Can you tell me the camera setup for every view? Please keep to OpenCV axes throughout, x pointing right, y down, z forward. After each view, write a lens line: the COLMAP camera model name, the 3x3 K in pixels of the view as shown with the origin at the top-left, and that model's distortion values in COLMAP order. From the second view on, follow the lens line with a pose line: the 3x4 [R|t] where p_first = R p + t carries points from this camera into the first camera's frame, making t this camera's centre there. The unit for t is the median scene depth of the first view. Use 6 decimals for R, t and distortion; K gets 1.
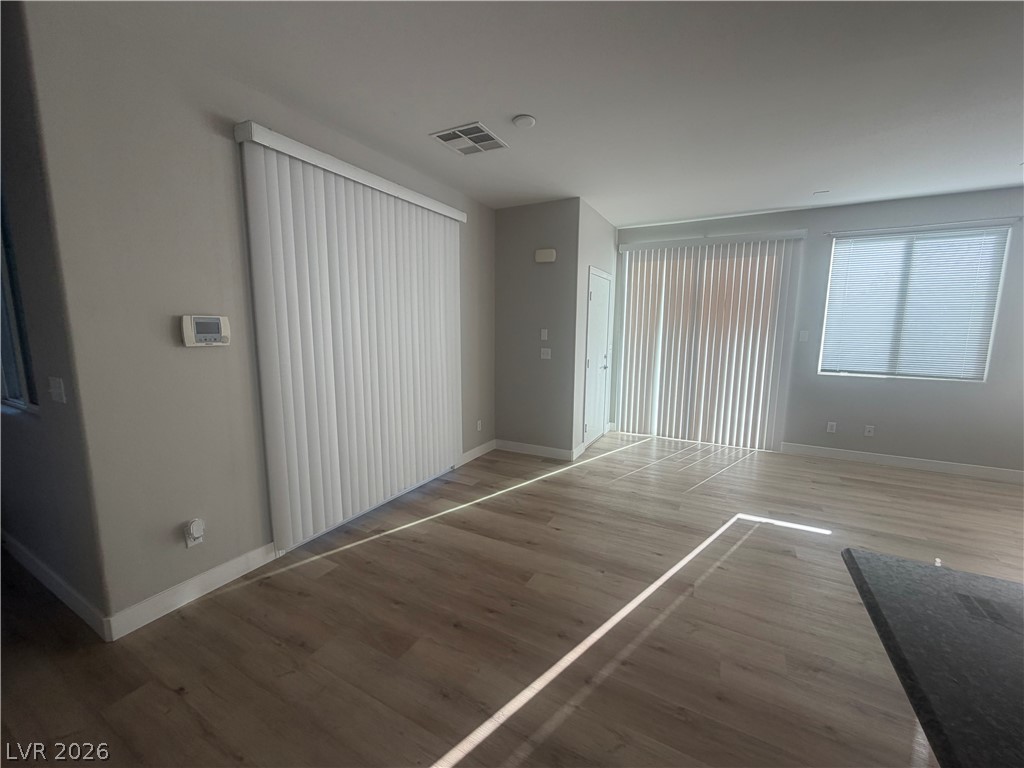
lens RADIAL K [[407.9, 0, 509.7], [0, 407.9, 385.0], [0, 0, 1]] dist [0.000144, -0.000217]
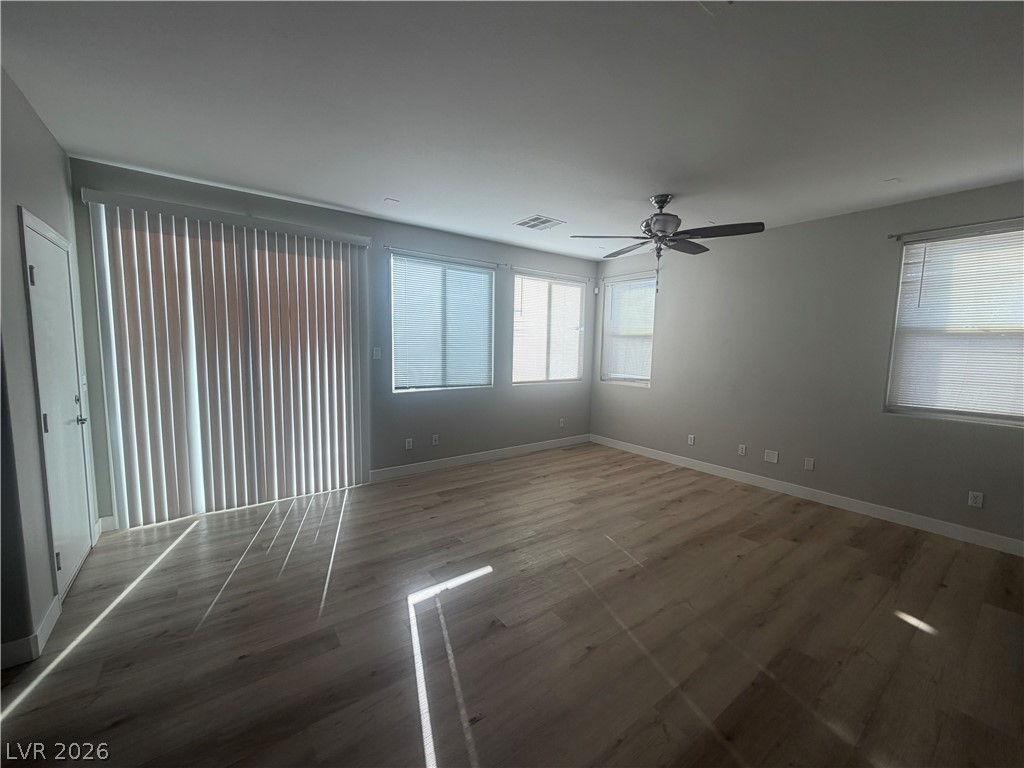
lens RADIAL K [[407.9, 0, 509.7], [0, 407.9, 385.0], [0, 0, 1]] dist [0.000144, -0.000217]
pose [[0.417782, -0.090839, 0.903995, 0.000794], [0.114216, 0.992347, 0.046932, -0.062836], [-0.901339, 0.083643, 0.424960, 0.366657]]
